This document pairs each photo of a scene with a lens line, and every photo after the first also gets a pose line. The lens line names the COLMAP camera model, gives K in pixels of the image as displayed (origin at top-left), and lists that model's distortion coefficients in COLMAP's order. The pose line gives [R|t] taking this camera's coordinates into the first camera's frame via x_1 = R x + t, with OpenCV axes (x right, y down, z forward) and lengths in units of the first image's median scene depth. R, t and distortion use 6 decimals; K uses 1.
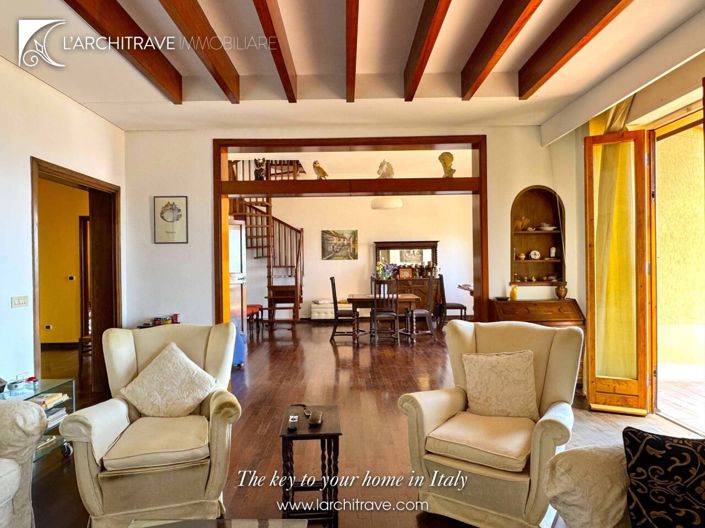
lens RADIAL K [[451.5, 0, 350.5], [0, 451.5, 262.9], [0, 0, 1]] dist [-0.002390, -0.000574]
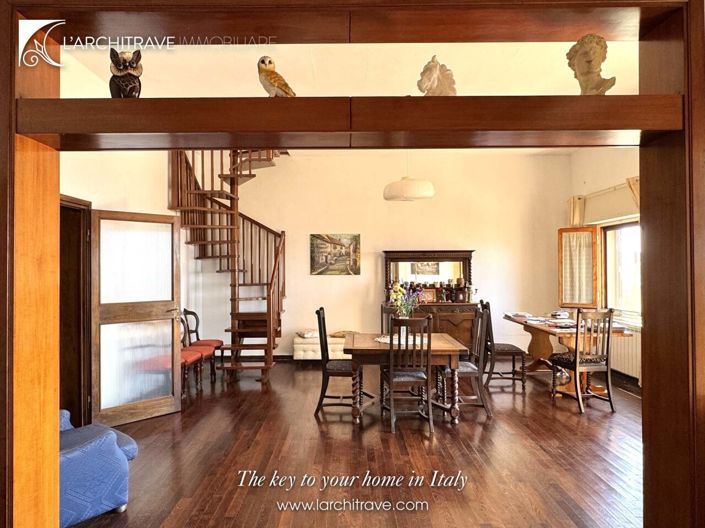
lens RADIAL K [[427.6, 0, 353.7], [0, 427.6, 266.8], [0, 0, 1]] dist [-0.000262, -0.005142]
pose [[0.999927, 0.009747, 0.007117, 0.000765], [-0.009729, 0.999949, -0.002612, -0.019386], [-0.007142, 0.002543, 0.999971, 0.330314]]
